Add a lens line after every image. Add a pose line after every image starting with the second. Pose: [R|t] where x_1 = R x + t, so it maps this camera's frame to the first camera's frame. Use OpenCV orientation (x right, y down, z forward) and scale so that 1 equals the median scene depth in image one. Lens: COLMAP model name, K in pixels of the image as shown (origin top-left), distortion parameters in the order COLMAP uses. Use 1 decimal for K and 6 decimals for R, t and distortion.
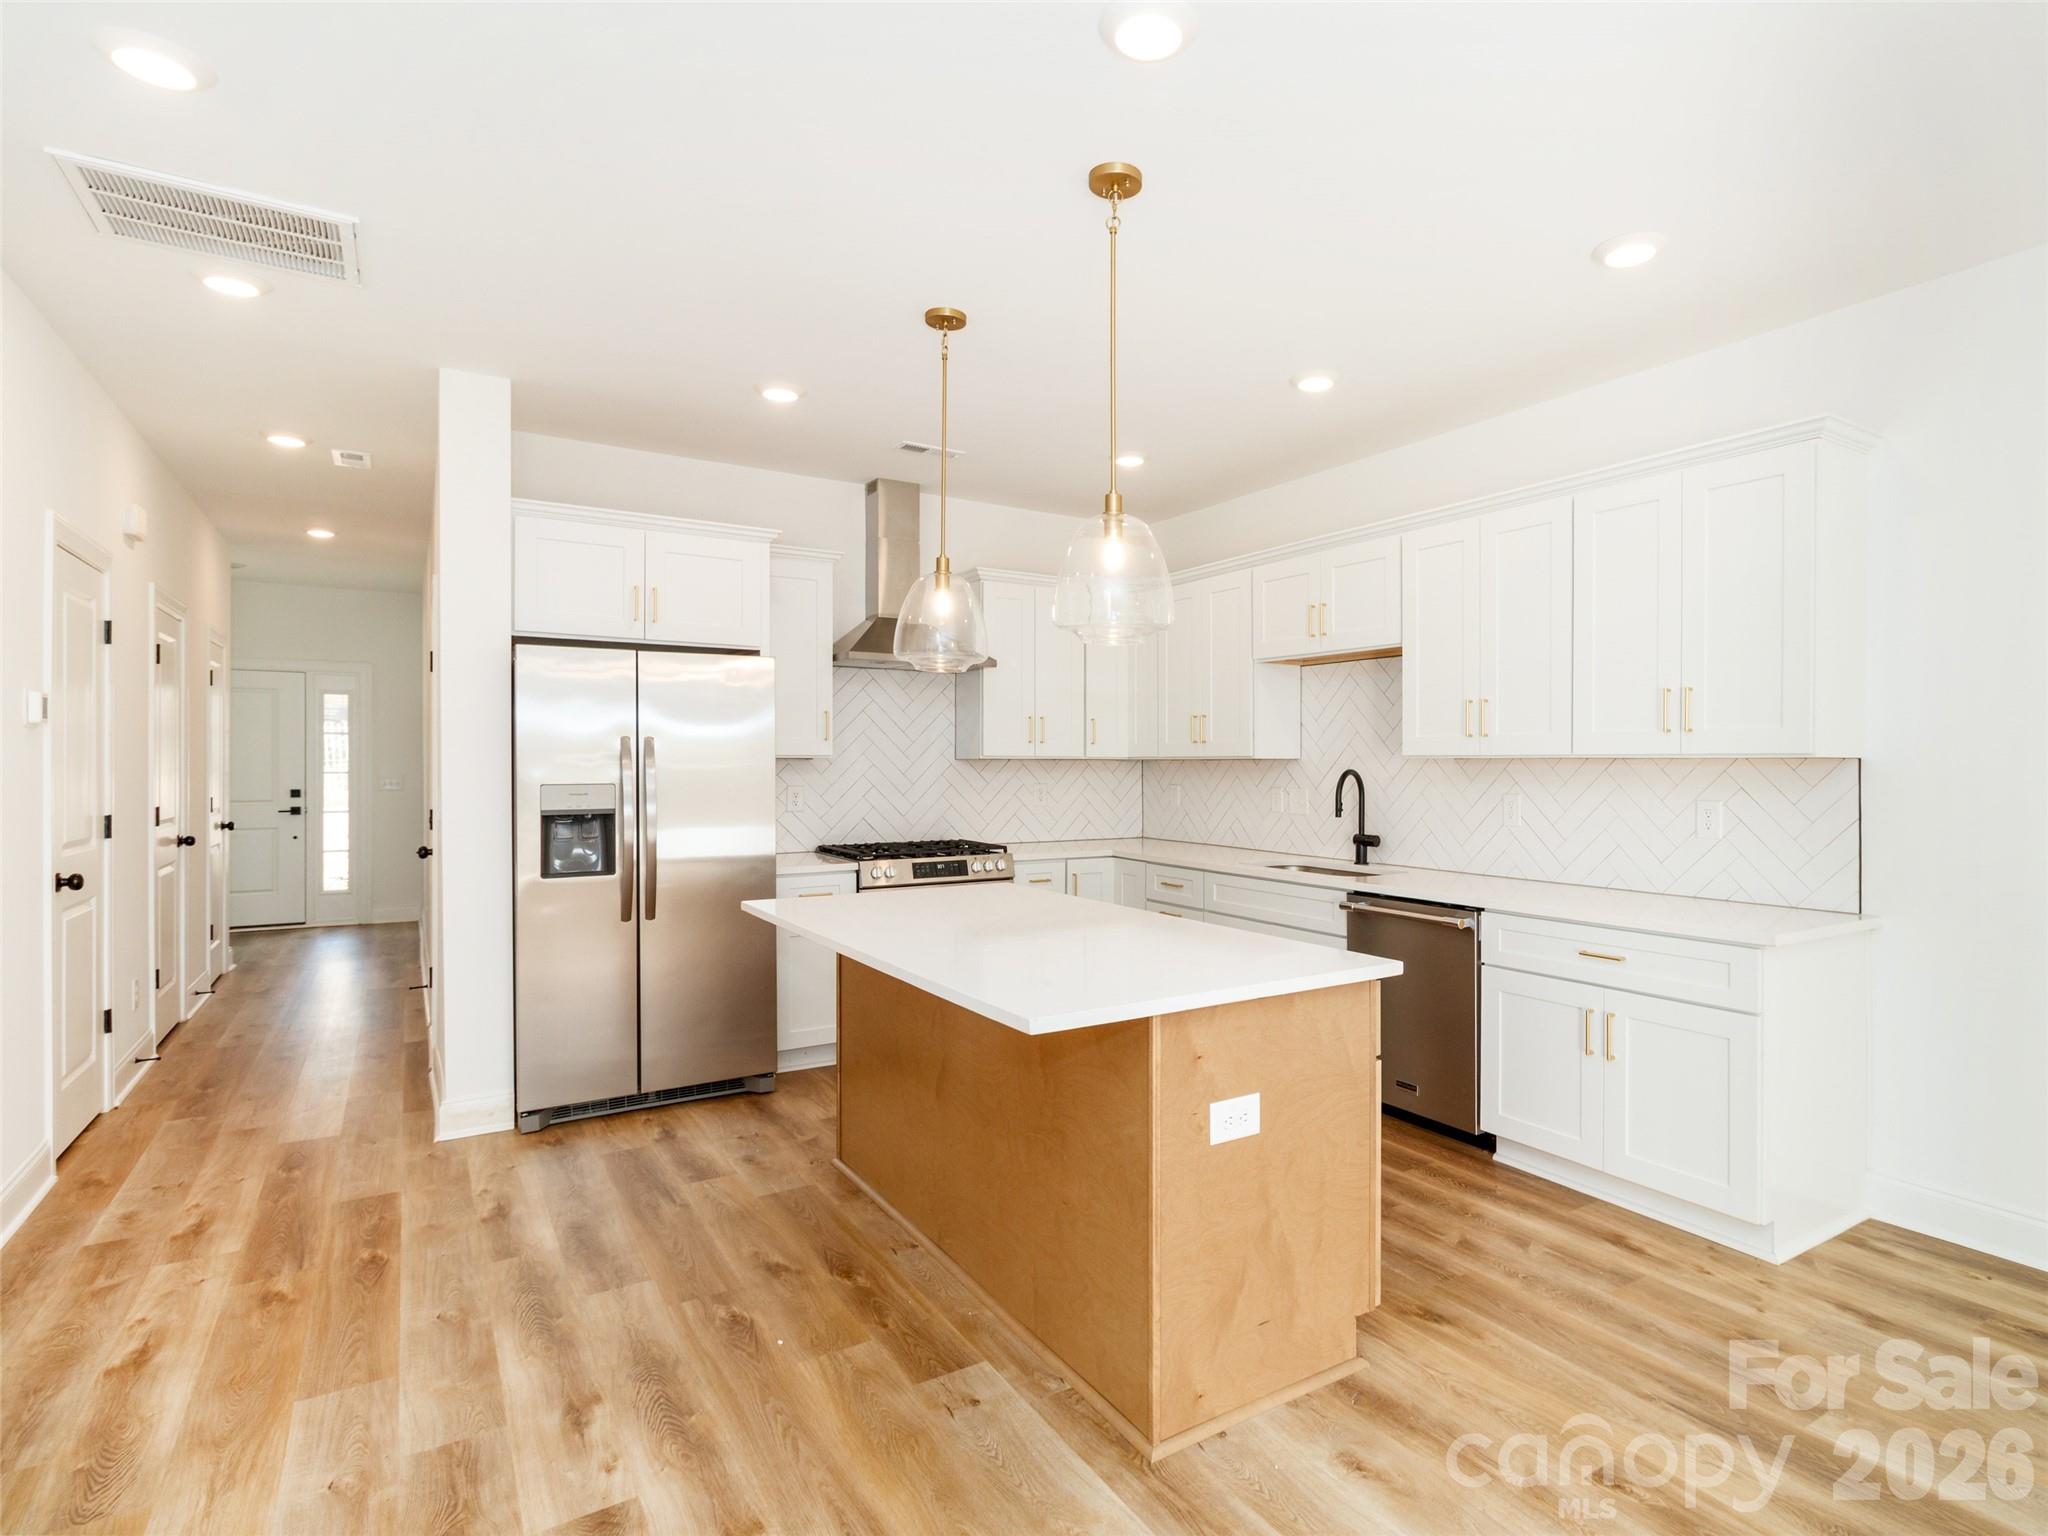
lens RADIAL K [[1073.5, 0, 1131.0], [0, 1073.5, 768.0], [0, 0, 1]] dist [0.001766, 0.000069]
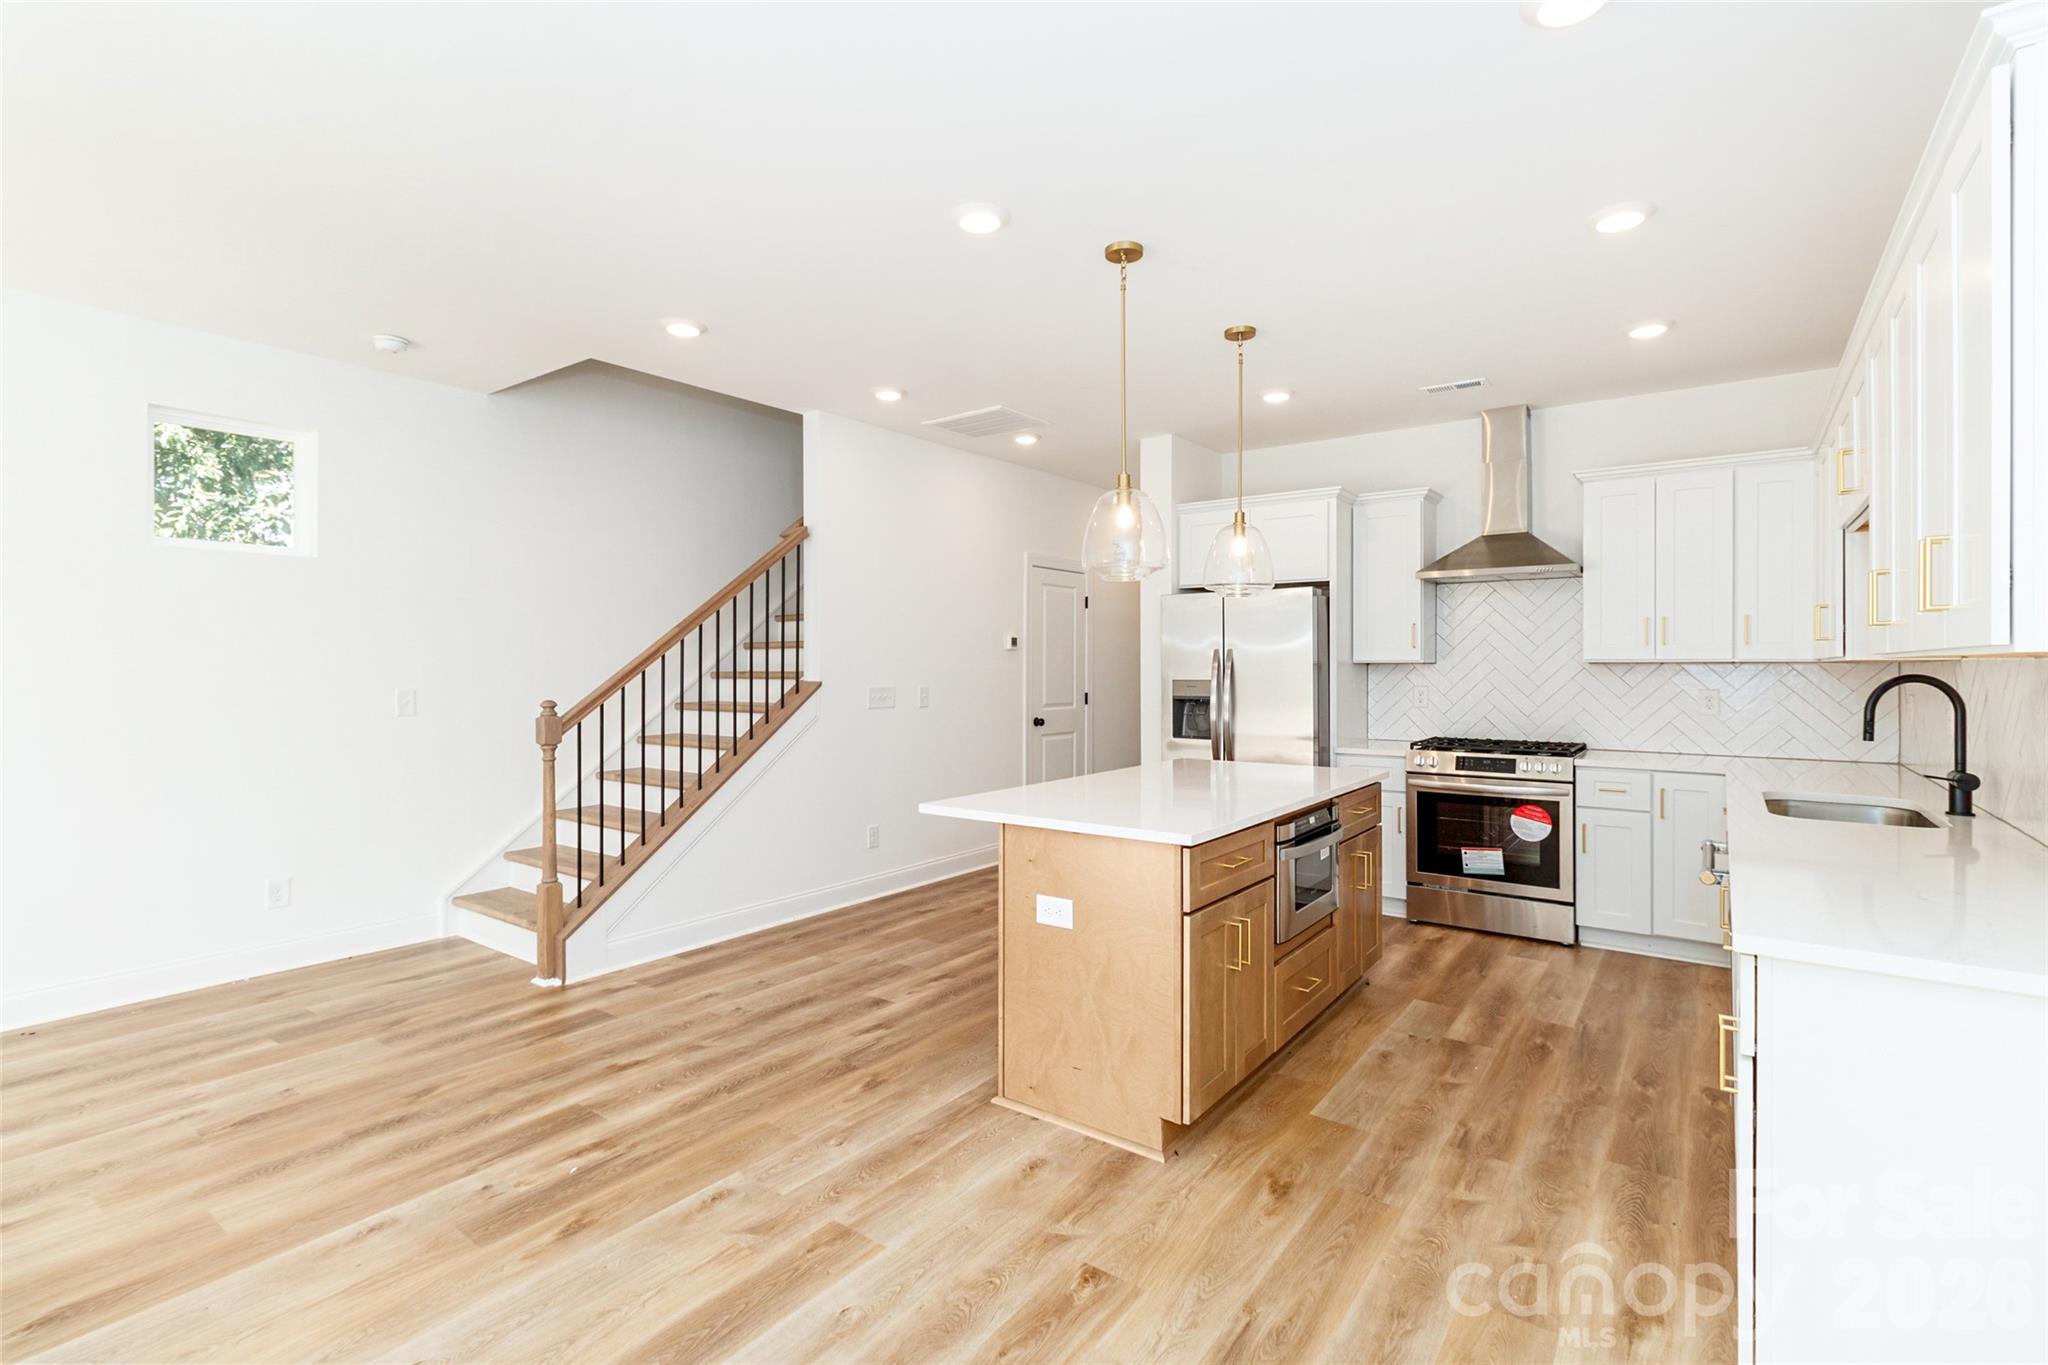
lens RADIAL K [[945.6, 0, 1013.2], [0, 945.6, 665.7], [0, 0, 1]] dist [0.003672, -0.000801]
pose [[0.328269, -0.002310, -0.944582, 0.856020], [-0.005111, 0.999978, -0.004221, 0.001345], [0.944571, 0.006213, 0.328250, 0.353806]]
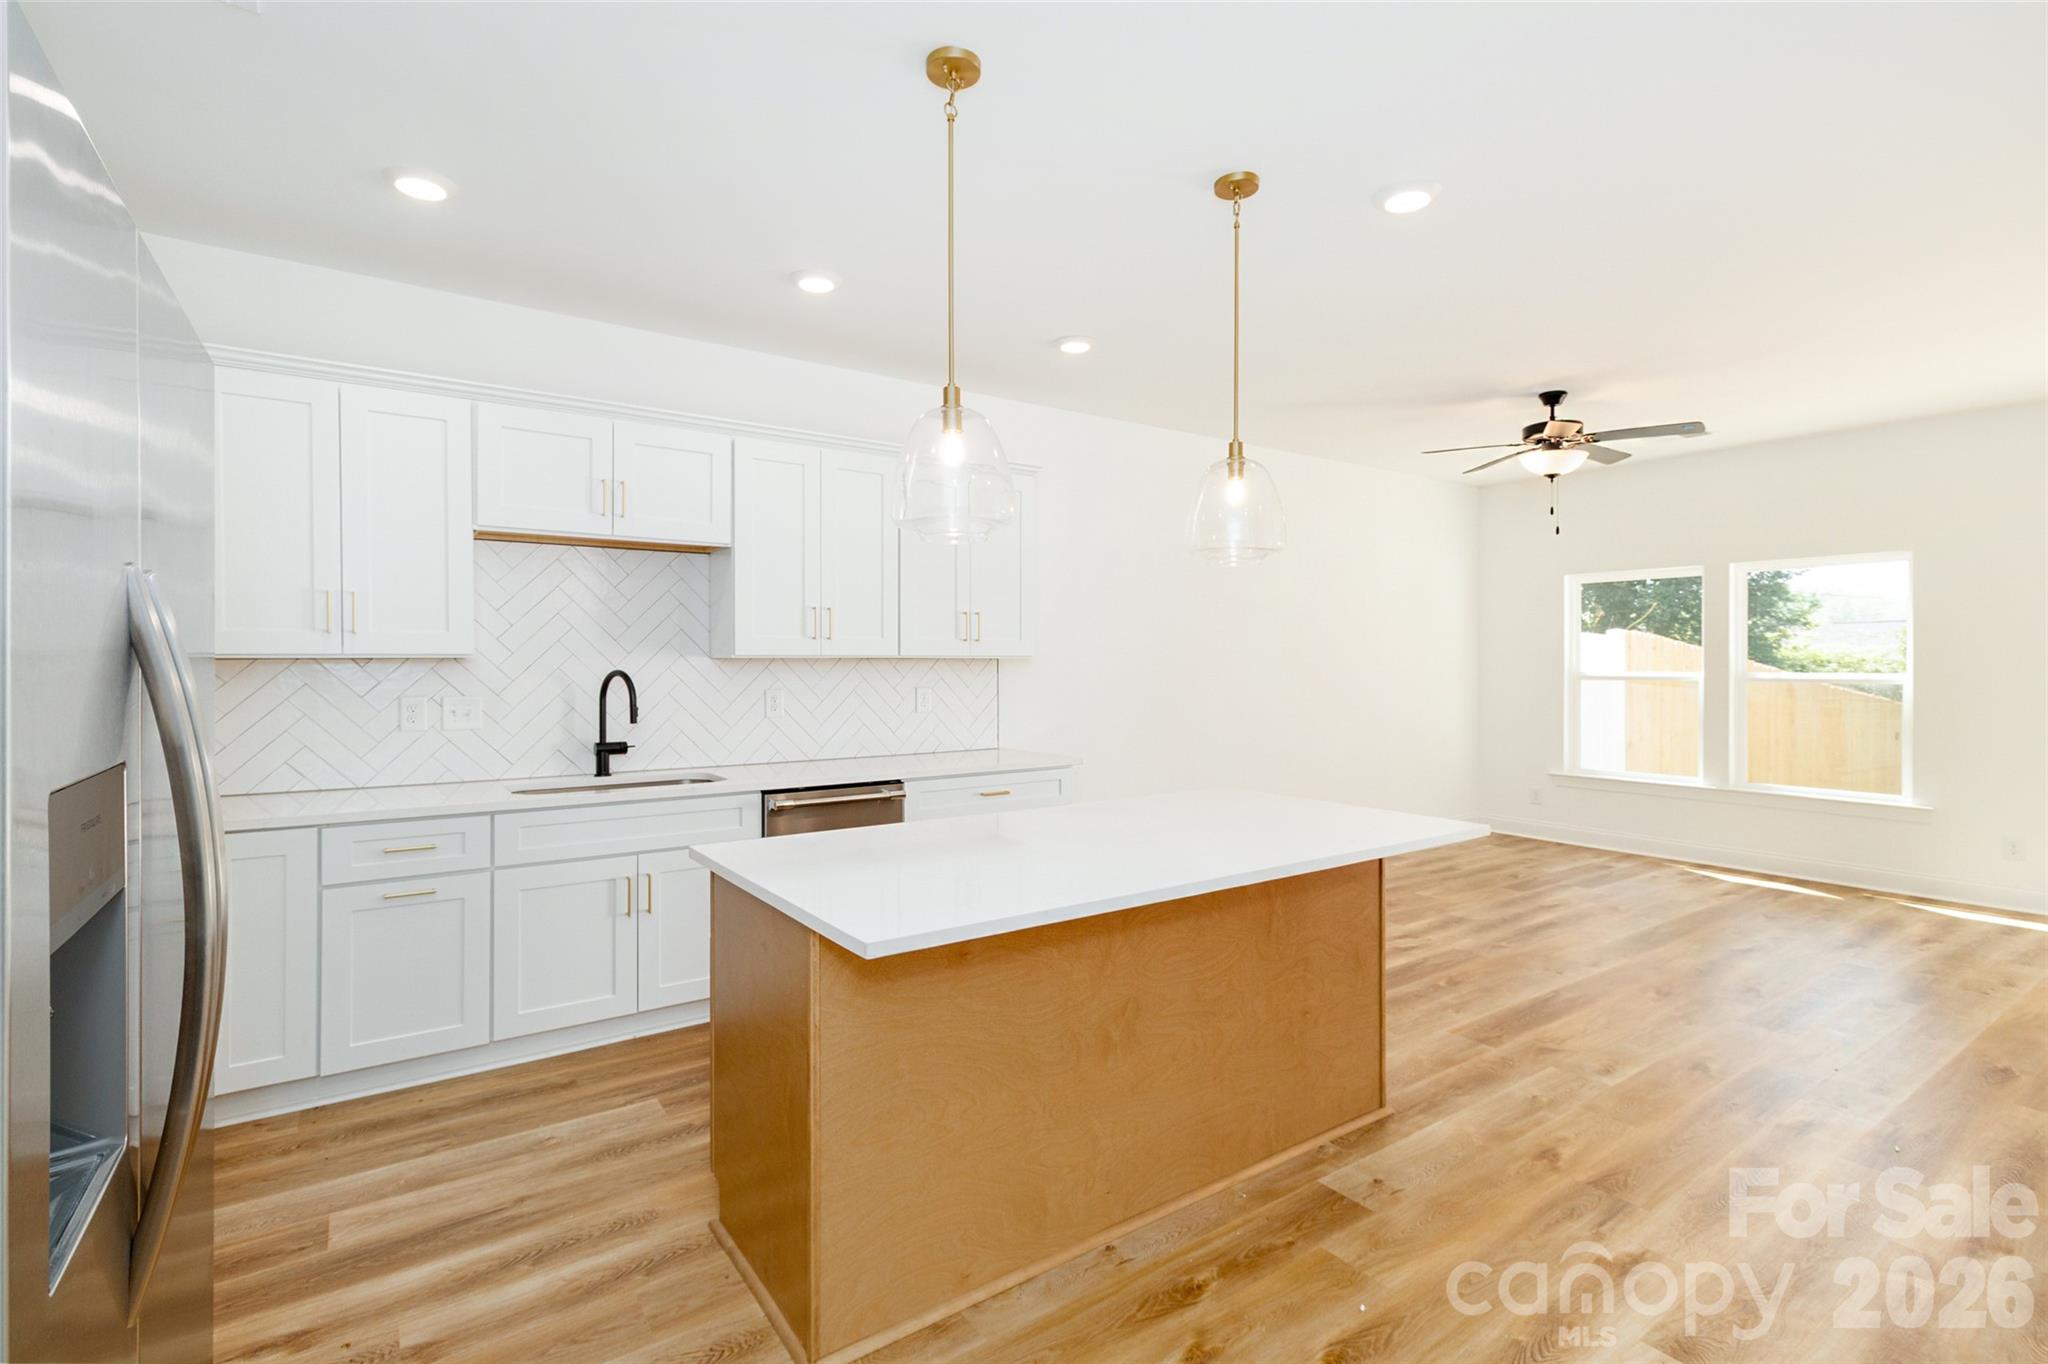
lens RADIAL K [[947.5, 0, 1004.9], [0, 947.5, 666.1], [0, 0, 1]] dist [0.005420, 0.000121]
pose [[-0.006711, -0.008423, 0.999942, -0.844271], [0.006930, 0.999940, 0.008470, -0.009335], [-0.999953, 0.006986, -0.006652, 0.983468]]
